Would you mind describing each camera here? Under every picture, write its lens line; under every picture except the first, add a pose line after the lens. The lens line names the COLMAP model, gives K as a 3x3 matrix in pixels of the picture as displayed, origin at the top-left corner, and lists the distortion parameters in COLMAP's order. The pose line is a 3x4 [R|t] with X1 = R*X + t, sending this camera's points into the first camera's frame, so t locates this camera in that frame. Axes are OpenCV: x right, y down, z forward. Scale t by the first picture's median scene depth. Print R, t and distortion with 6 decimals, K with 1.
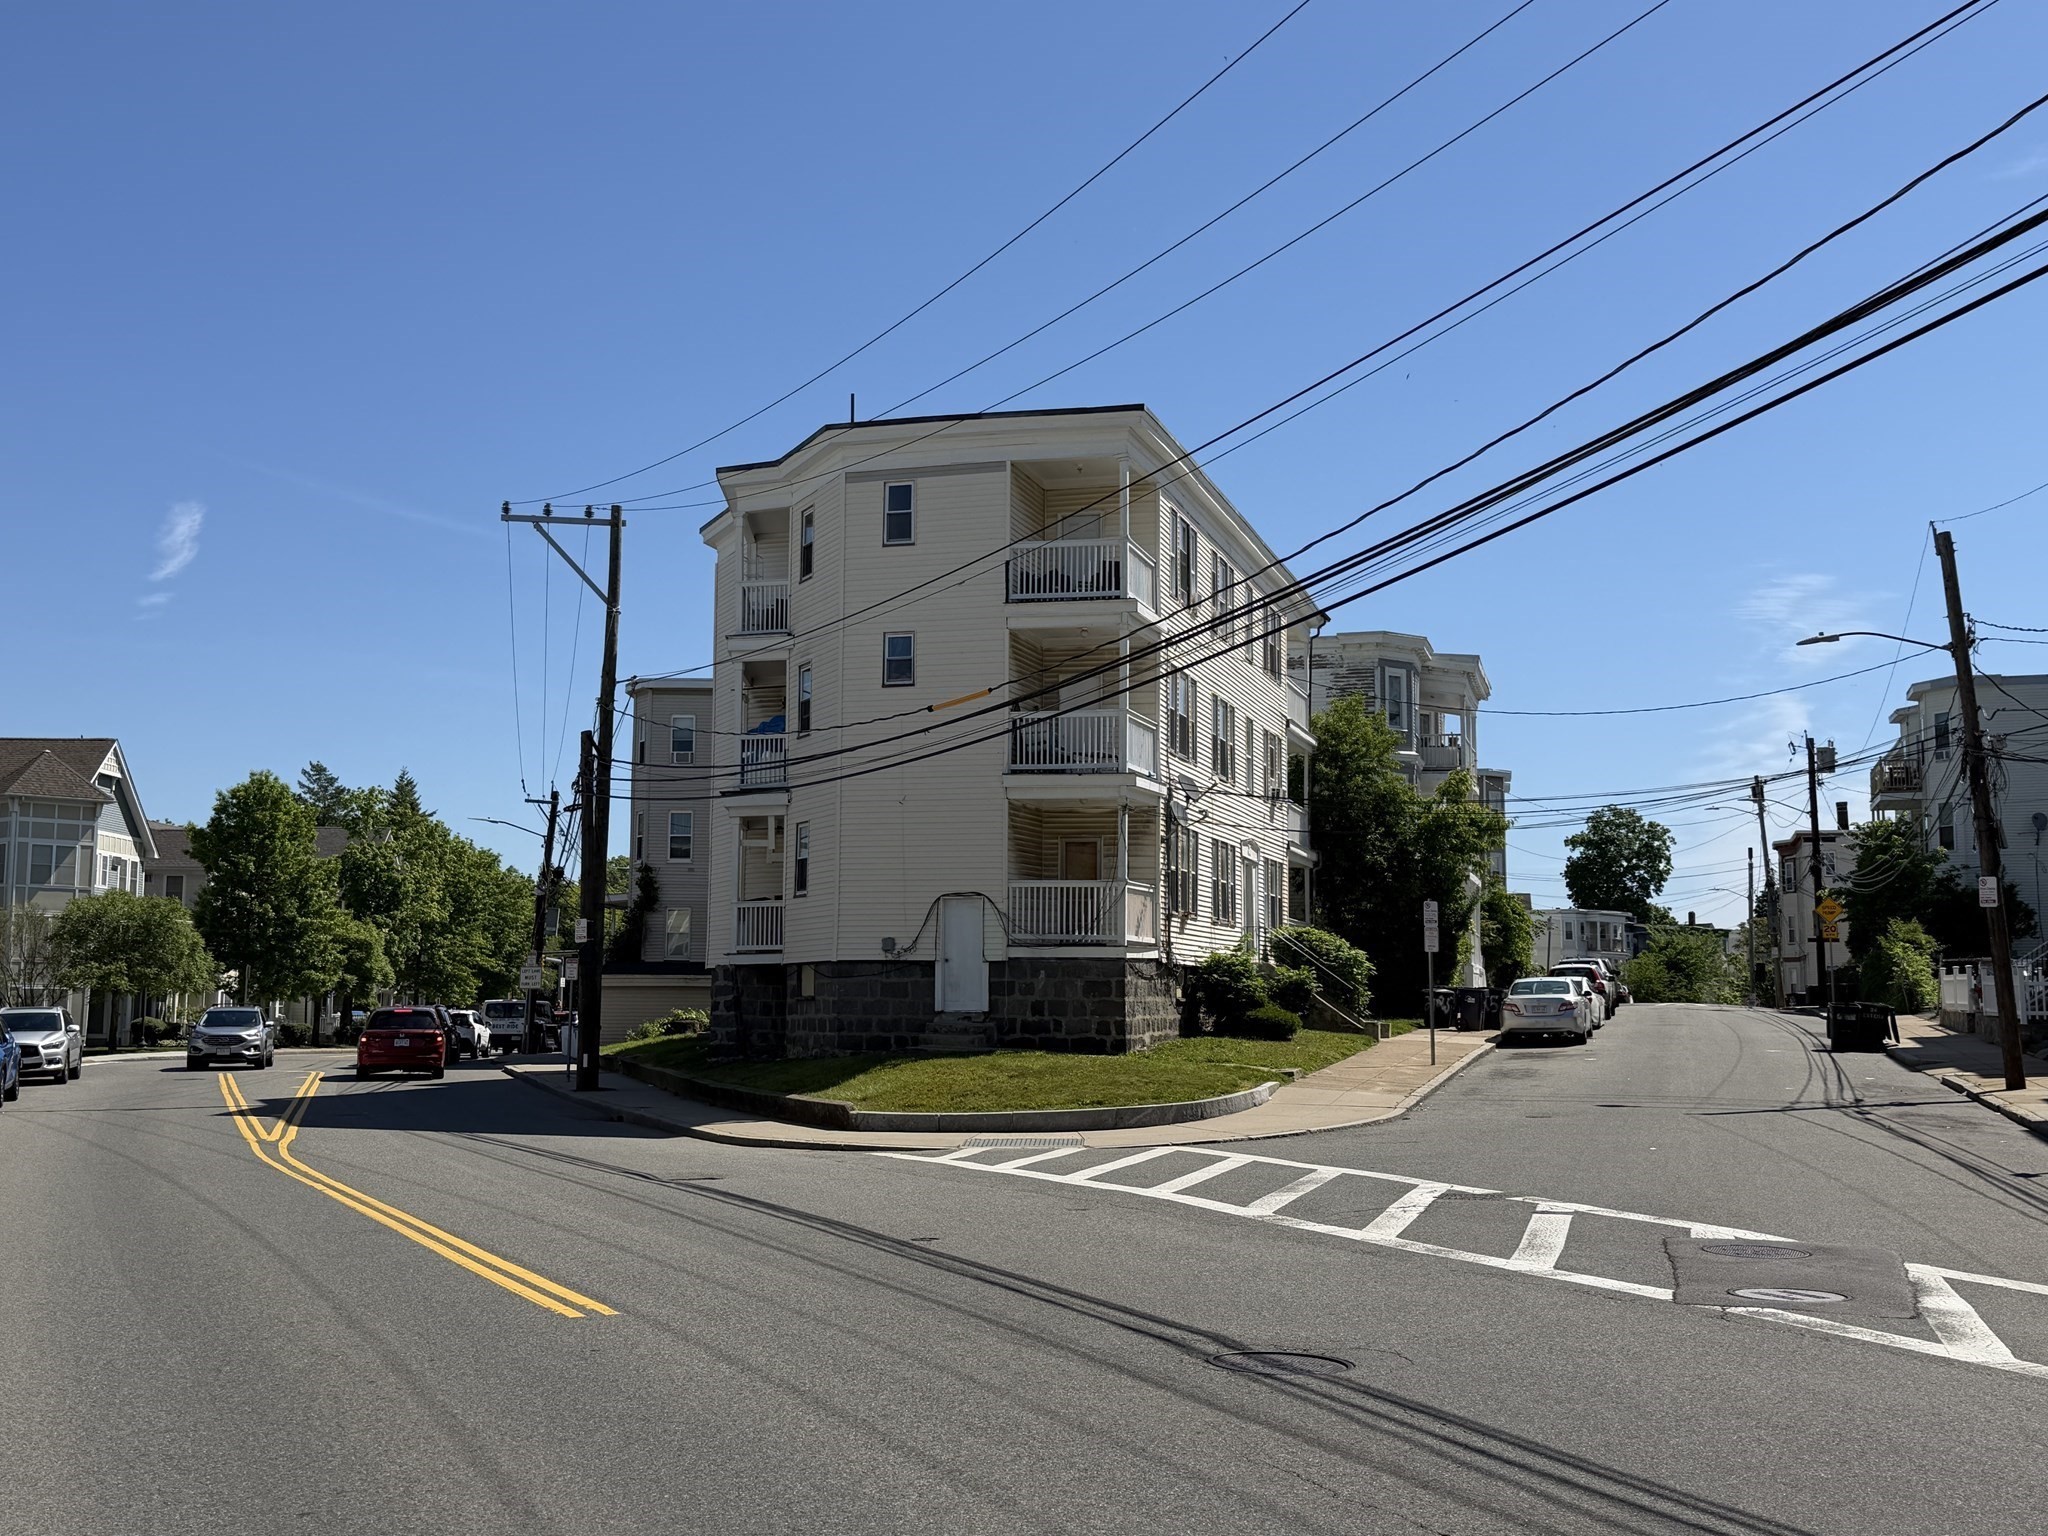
lens RADIAL K [[2031.9, 0, 1030.0], [0, 2031.9, 774.7], [0, 0, 1]] dist [0.184627, -0.410071]
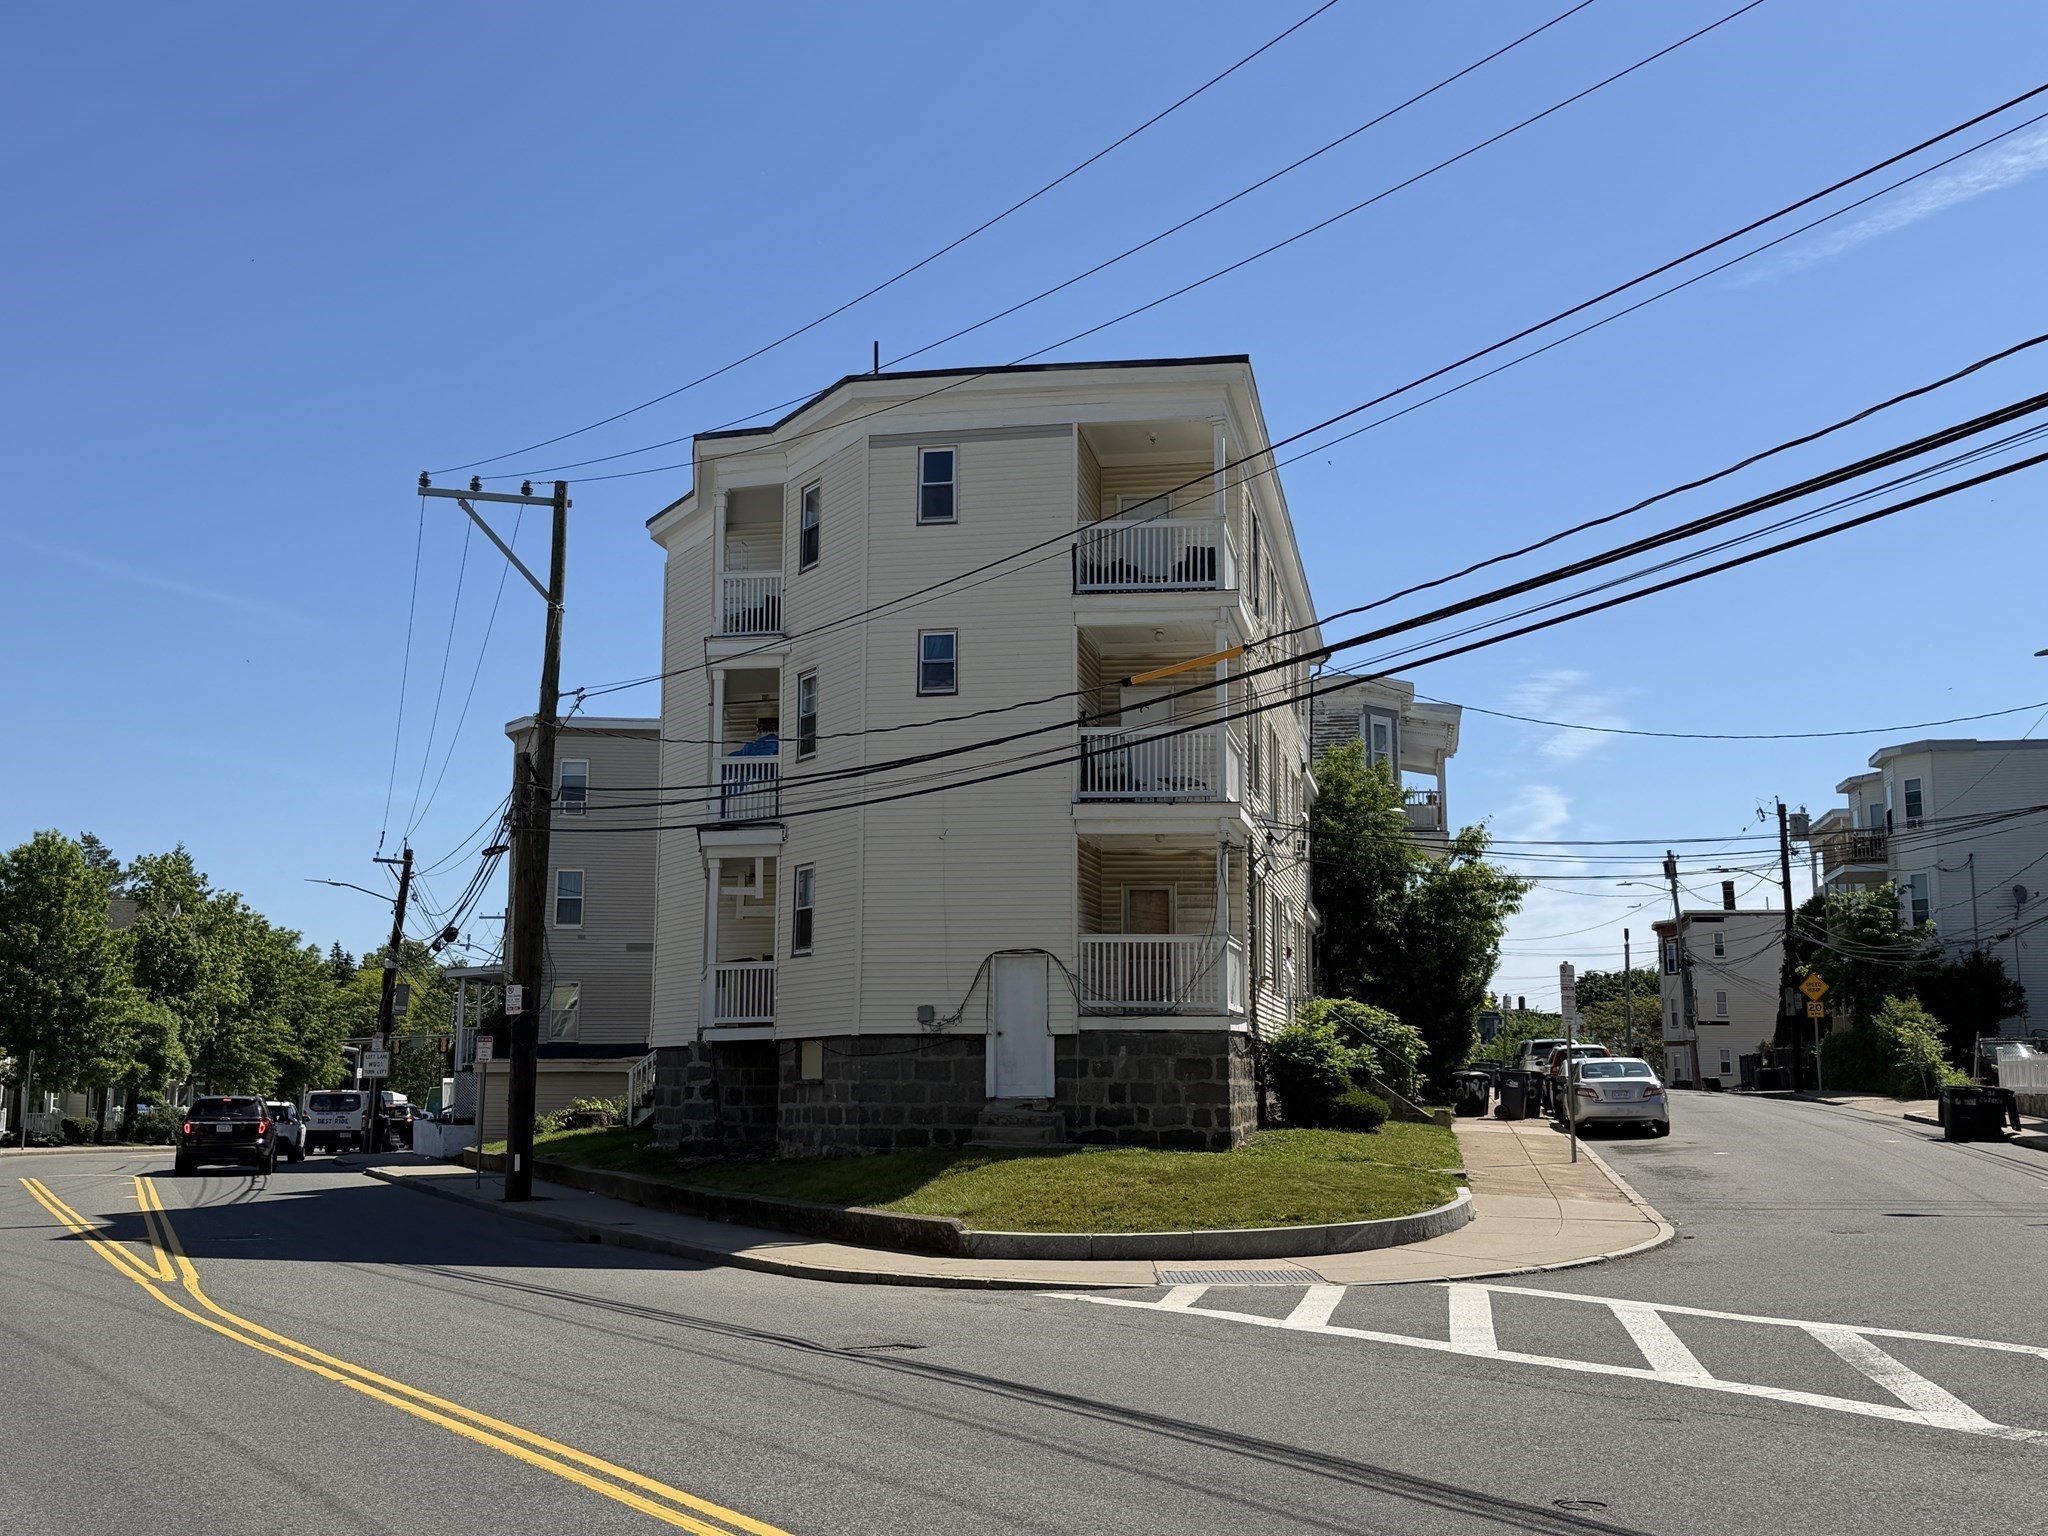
lens RADIAL K [[2031.9, 0, 1030.0], [0, 2031.9, 774.7], [0, 0, 1]] dist [0.184627, -0.410071]
pose [[0.994793, 0.012154, 0.101188, -0.100724], [-0.007810, 0.999035, -0.043212, 0.021230], [-0.101616, 0.042197, 0.993928, 0.174048]]
